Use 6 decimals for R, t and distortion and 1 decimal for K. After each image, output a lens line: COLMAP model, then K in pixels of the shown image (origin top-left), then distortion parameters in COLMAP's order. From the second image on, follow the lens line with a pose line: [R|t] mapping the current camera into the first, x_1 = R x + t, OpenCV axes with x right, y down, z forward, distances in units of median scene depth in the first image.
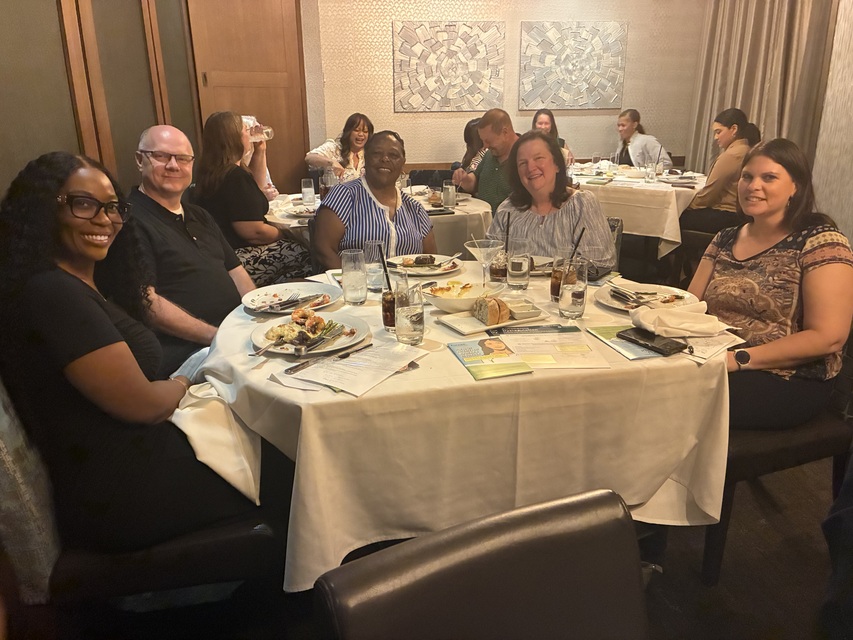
lens RADIAL K [[630.4, 0, 426.5], [0, 630.4, 320.0], [0, 0, 1]] dist [-0.003599, -0.002027]
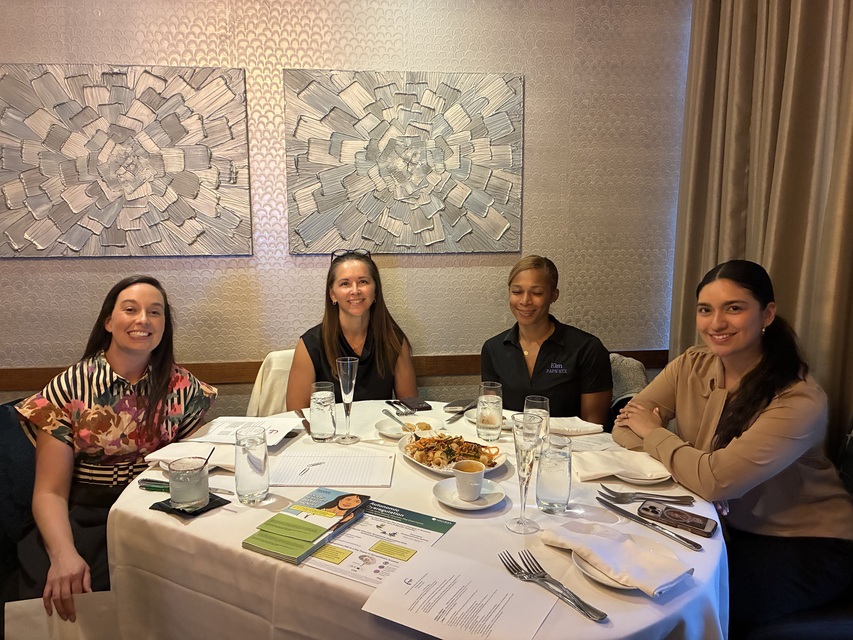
lens RADIAL K [[630.4, 0, 426.5], [0, 630.4, 320.0], [0, 0, 1]] dist [-0.003599, -0.002027]
pose [[0.999827, 0.010833, -0.015117, 0.258026], [-0.013345, 0.984041, -0.177440, -0.211098], [0.012954, 0.177611, 0.984015, 0.572056]]
